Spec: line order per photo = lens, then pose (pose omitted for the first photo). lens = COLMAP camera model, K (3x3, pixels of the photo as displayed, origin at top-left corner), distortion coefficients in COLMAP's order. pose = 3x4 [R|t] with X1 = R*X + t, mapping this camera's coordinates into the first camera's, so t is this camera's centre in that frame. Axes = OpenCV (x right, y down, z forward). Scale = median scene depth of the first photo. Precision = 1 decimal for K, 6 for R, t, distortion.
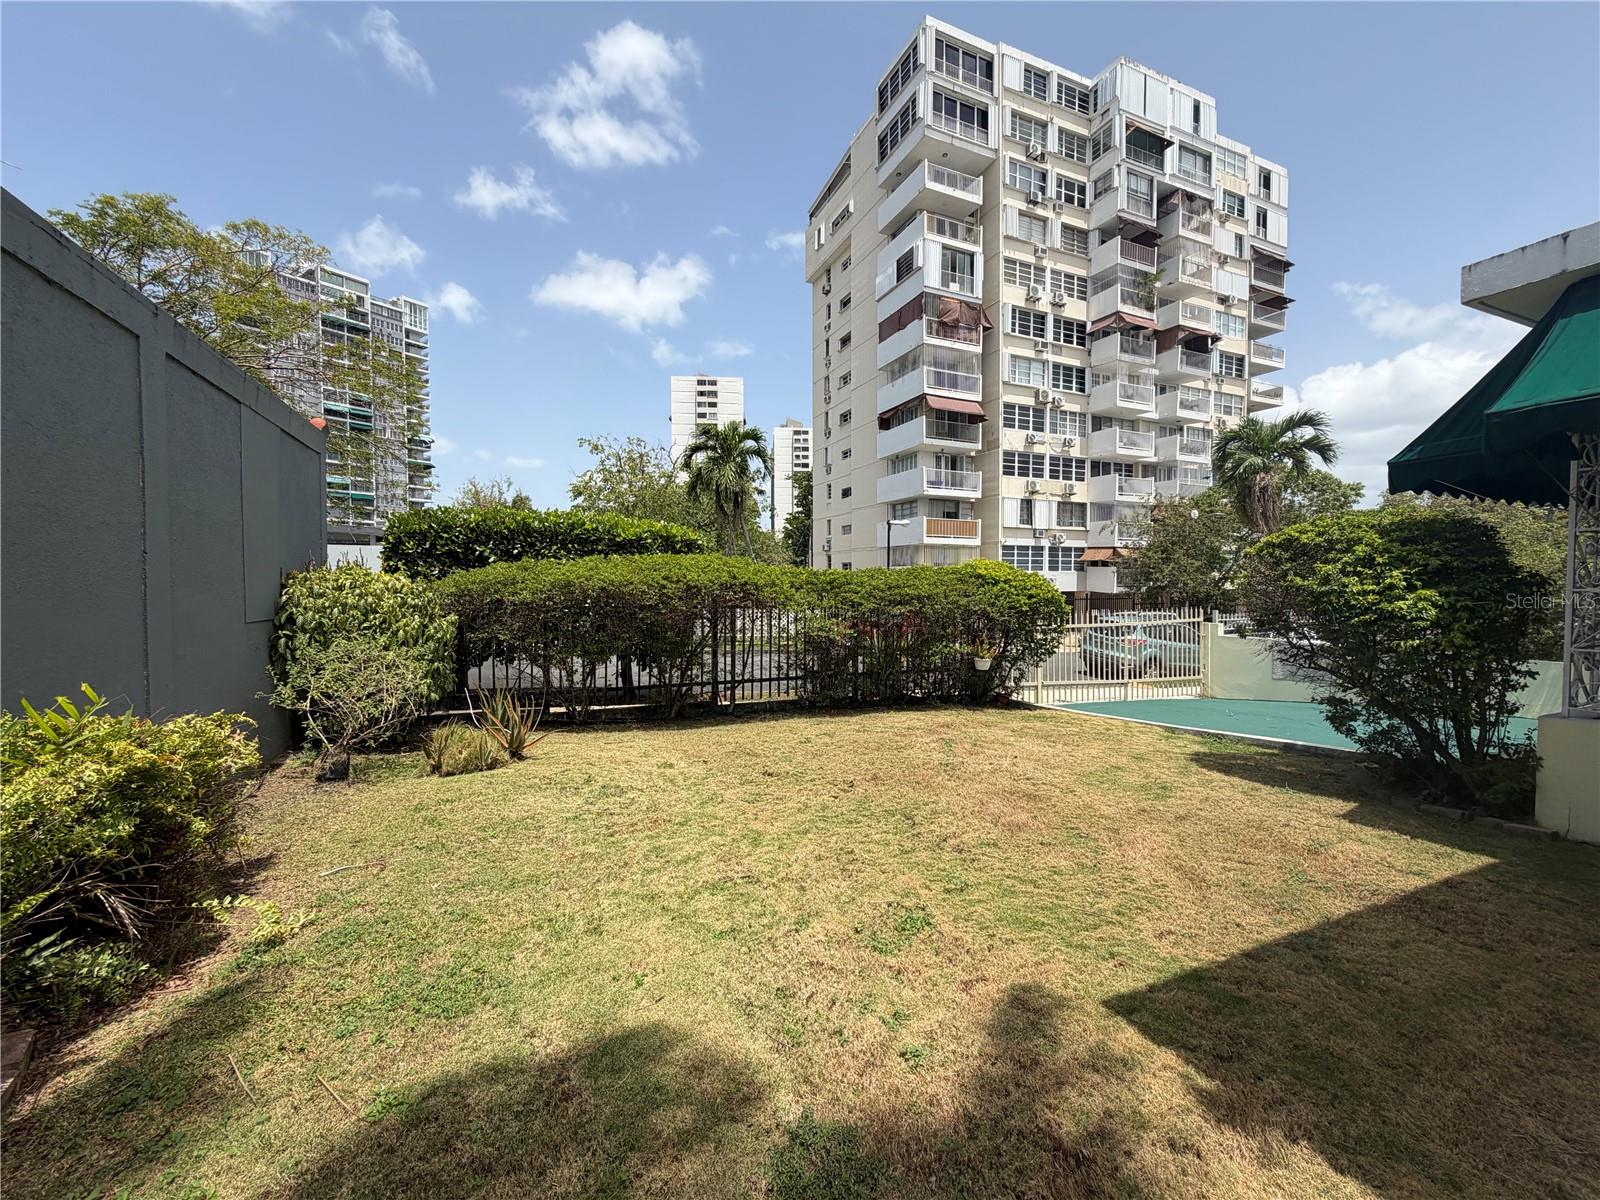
lens RADIAL K [[637.3, 0, 805.5], [0, 637.3, 598.3], [0, 0, 1]] dist [-0.000981, 0.000307]
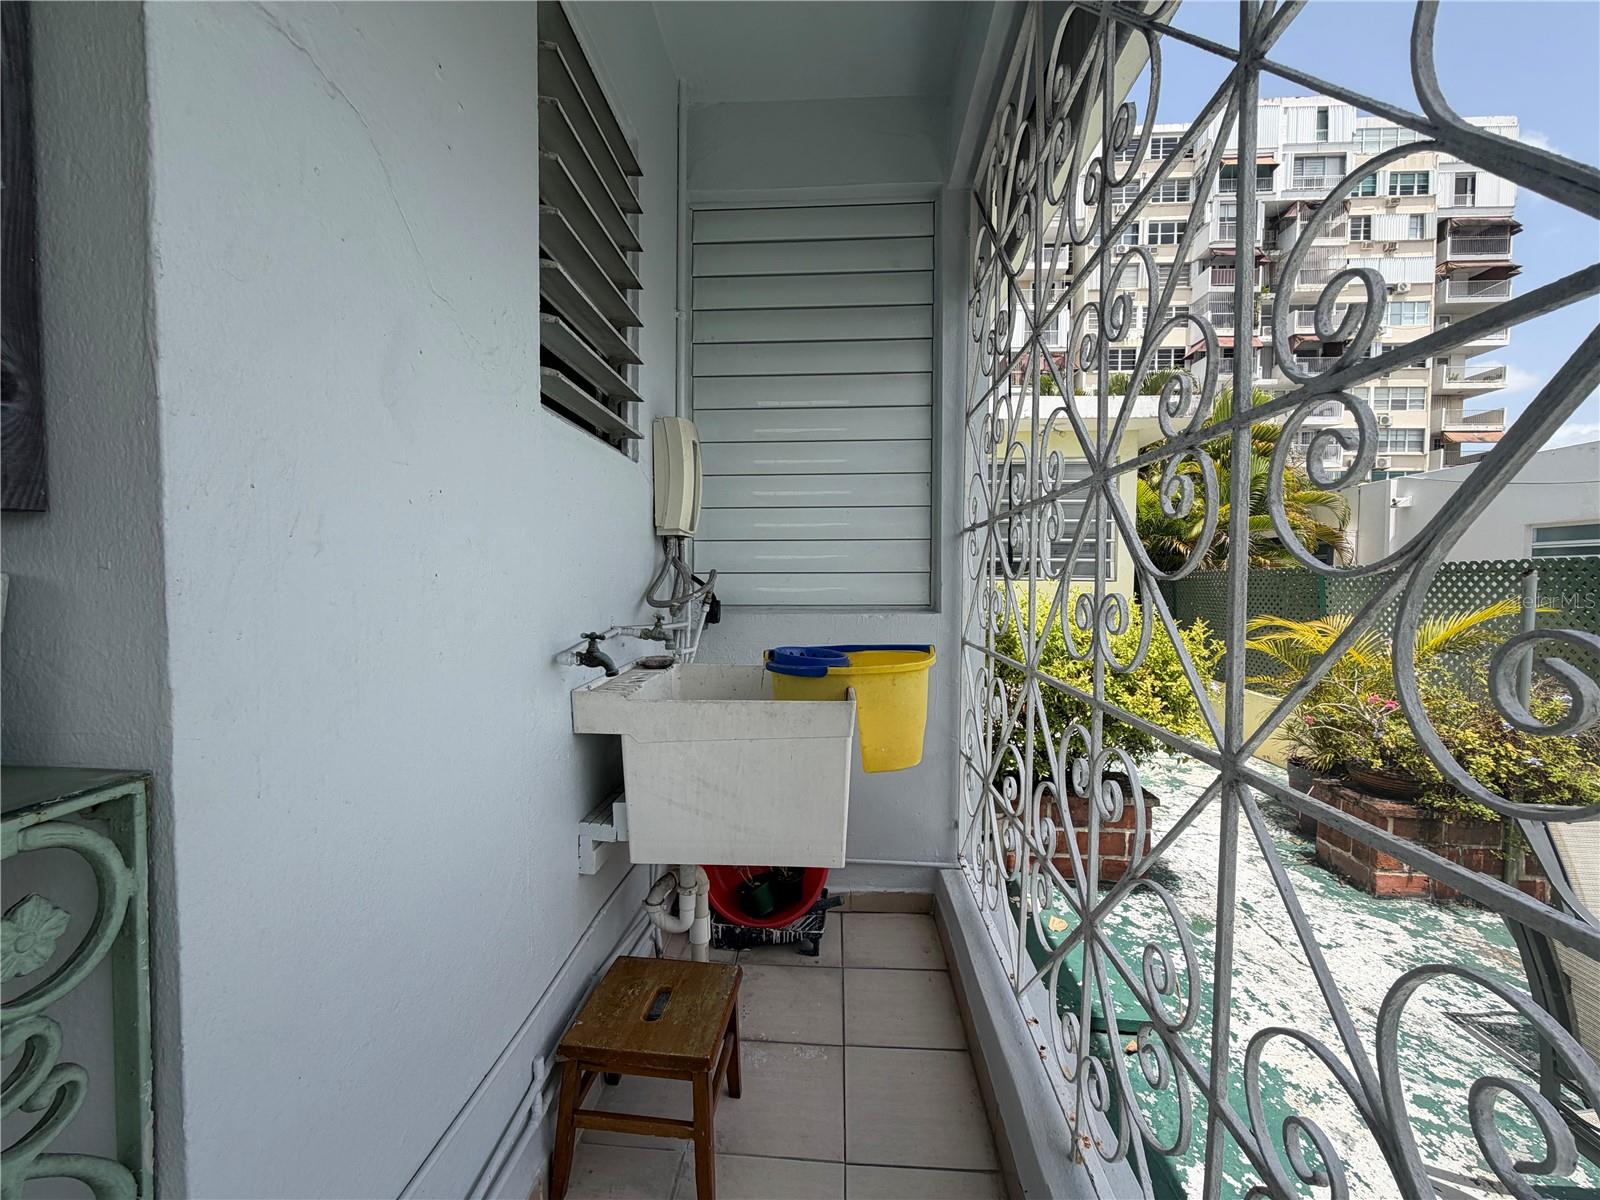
lens RADIAL K [[637.3, 0, 803.7], [0, 637.3, 602.0], [0, 0, 1]] dist [-0.000981, 0.000307]
pose [[0.884416, 0.032623, -0.465559, 0.384705], [-0.027937, 0.999466, 0.016965, 0.003649], [0.465863, -0.001998, 0.884854, -0.273157]]
